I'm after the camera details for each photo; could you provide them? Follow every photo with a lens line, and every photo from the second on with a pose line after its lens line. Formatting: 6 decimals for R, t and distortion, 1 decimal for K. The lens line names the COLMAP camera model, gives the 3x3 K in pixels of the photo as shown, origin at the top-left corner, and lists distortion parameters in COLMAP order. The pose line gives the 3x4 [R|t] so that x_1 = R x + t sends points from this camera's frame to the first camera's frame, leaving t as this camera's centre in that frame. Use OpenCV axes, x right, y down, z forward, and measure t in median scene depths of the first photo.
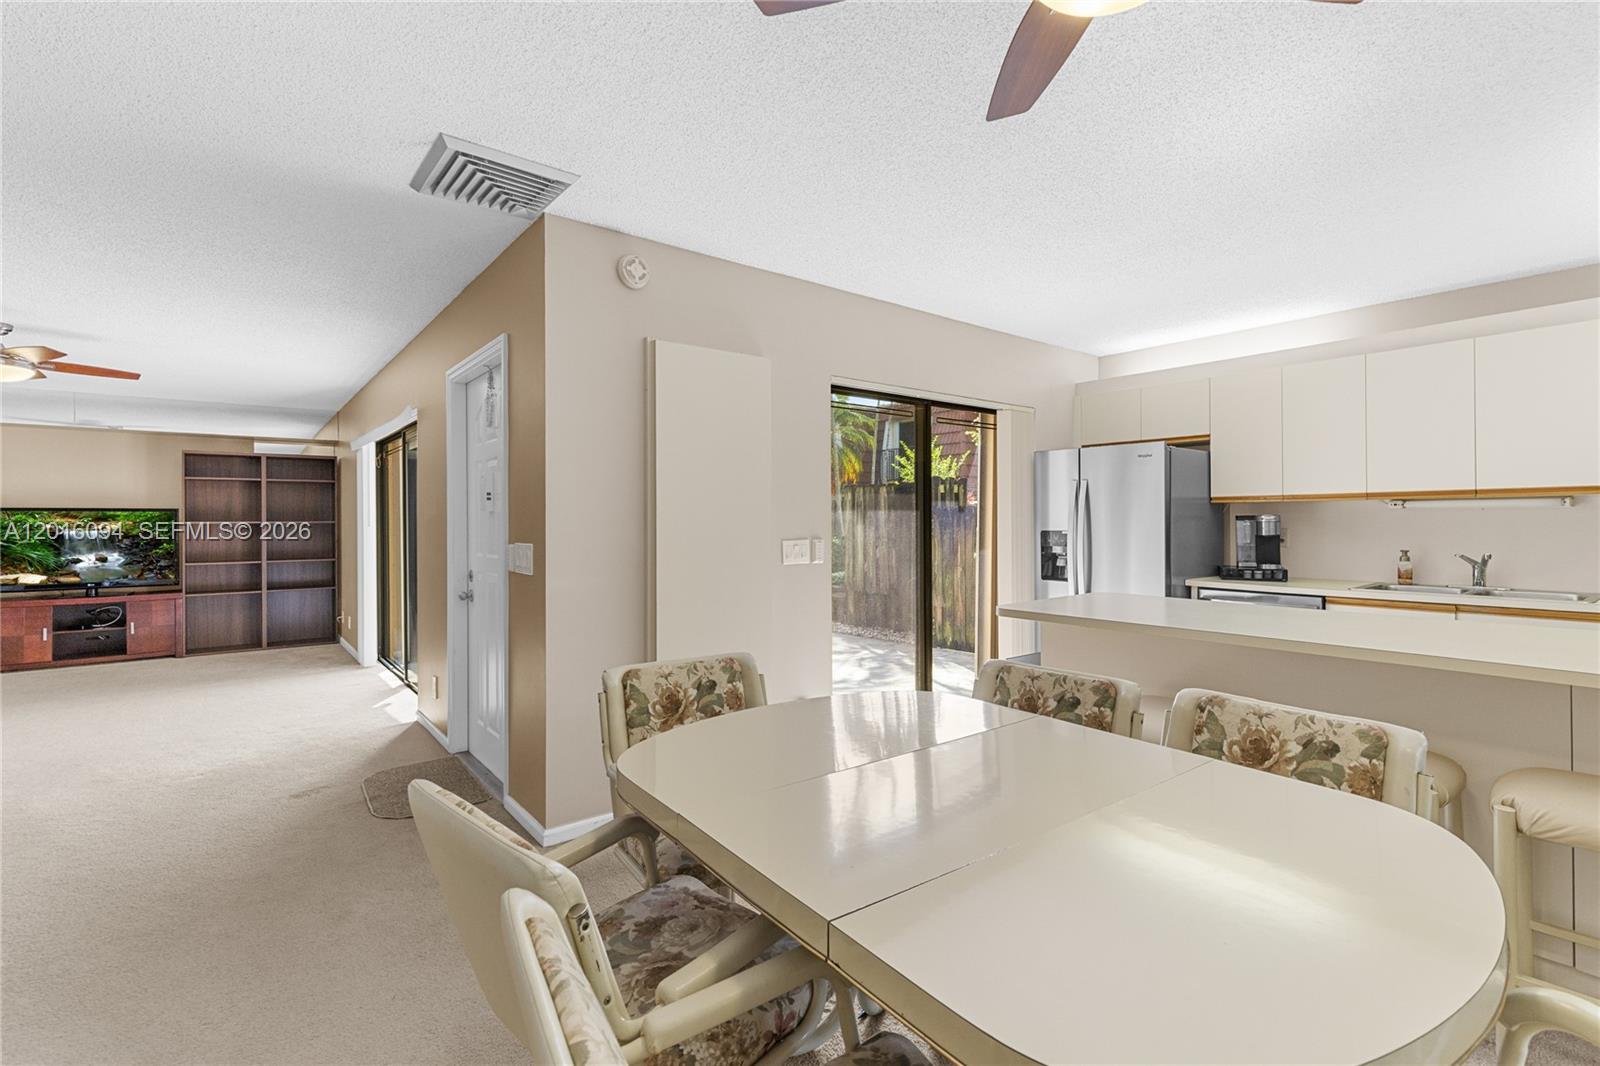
lens RADIAL K [[710.9, 0, 803.5], [0, 710.9, 530.7], [0, 0, 1]] dist [0.001063, 0.000376]
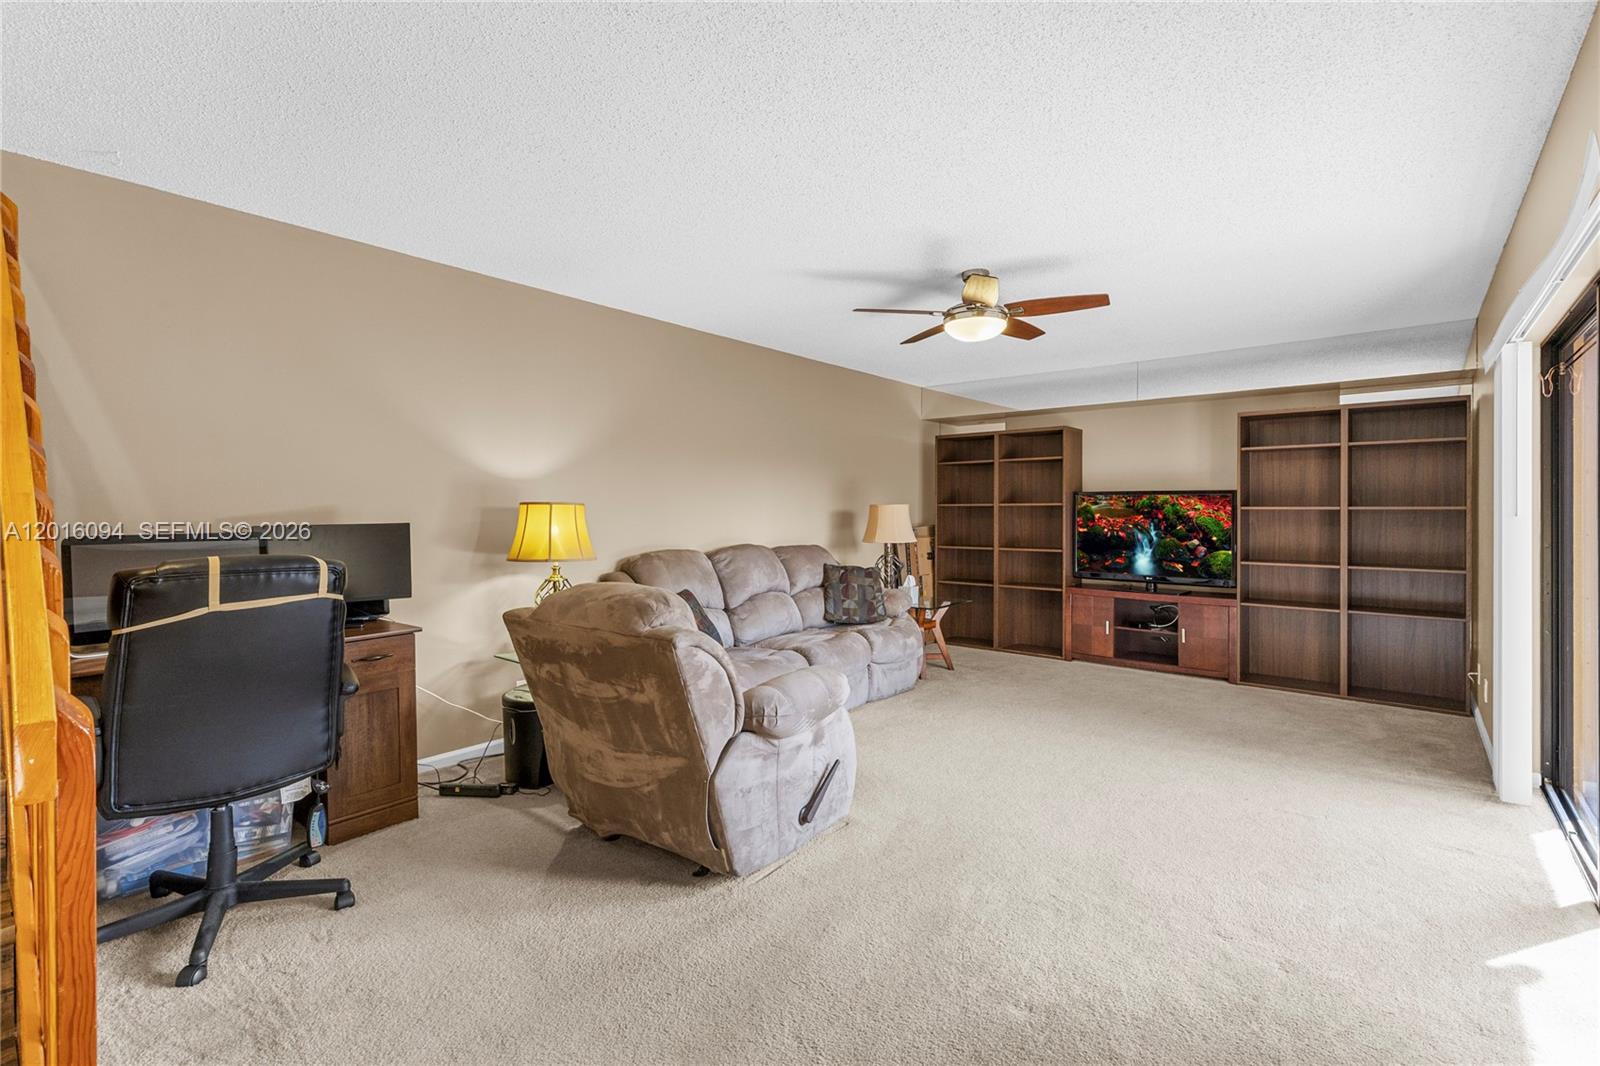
lens RADIAL K [[710.9, 0, 808.6], [0, 710.9, 505.5], [0, 0, 1]] dist [0.001063, 0.000376]
pose [[0.184410, -0.001225, -0.982849, -0.197354], [-0.014405, 0.999888, -0.003949, -0.003914], [0.982744, 0.014886, 0.184371, 0.388255]]
